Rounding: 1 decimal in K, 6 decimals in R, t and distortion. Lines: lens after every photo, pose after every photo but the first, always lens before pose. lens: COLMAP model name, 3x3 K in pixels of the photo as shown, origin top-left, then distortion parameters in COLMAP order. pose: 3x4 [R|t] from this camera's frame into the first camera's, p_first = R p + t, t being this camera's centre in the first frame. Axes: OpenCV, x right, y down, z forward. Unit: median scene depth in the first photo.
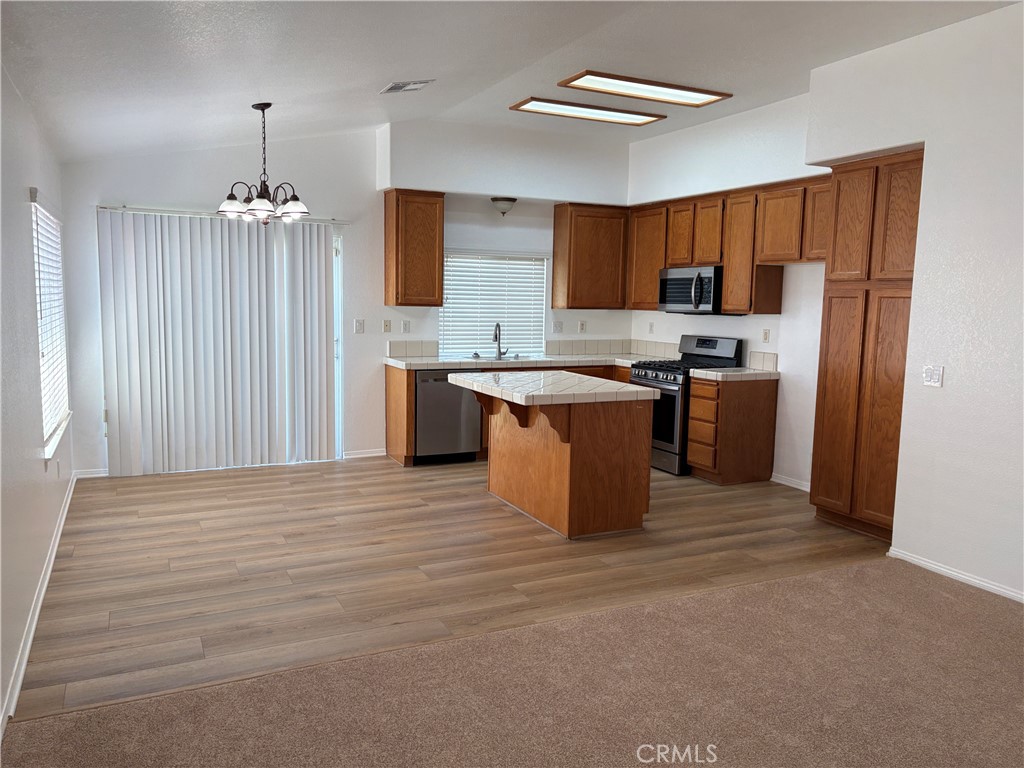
lens RADIAL K [[783.2, 0, 511.9], [0, 783.2, 383.7], [0, 0, 1]] dist [0.072117, -0.091246]
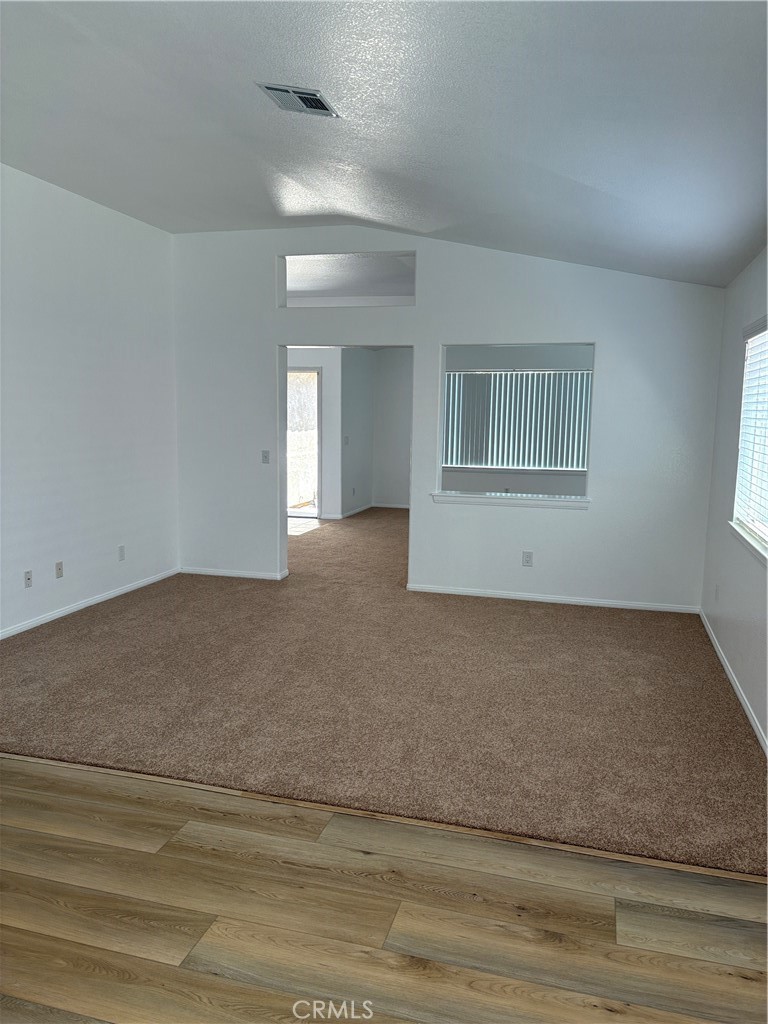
lens RADIAL K [[783.2, 0, 381.2], [0, 783.2, 515.4], [0, 0, 1]] dist [0.072117, -0.091246]
pose [[-0.750043, -0.113705, 0.651542, -0.570410], [0.053339, 0.971503, 0.230946, -0.166955], [-0.659235, 0.207972, -0.722604, 1.376199]]
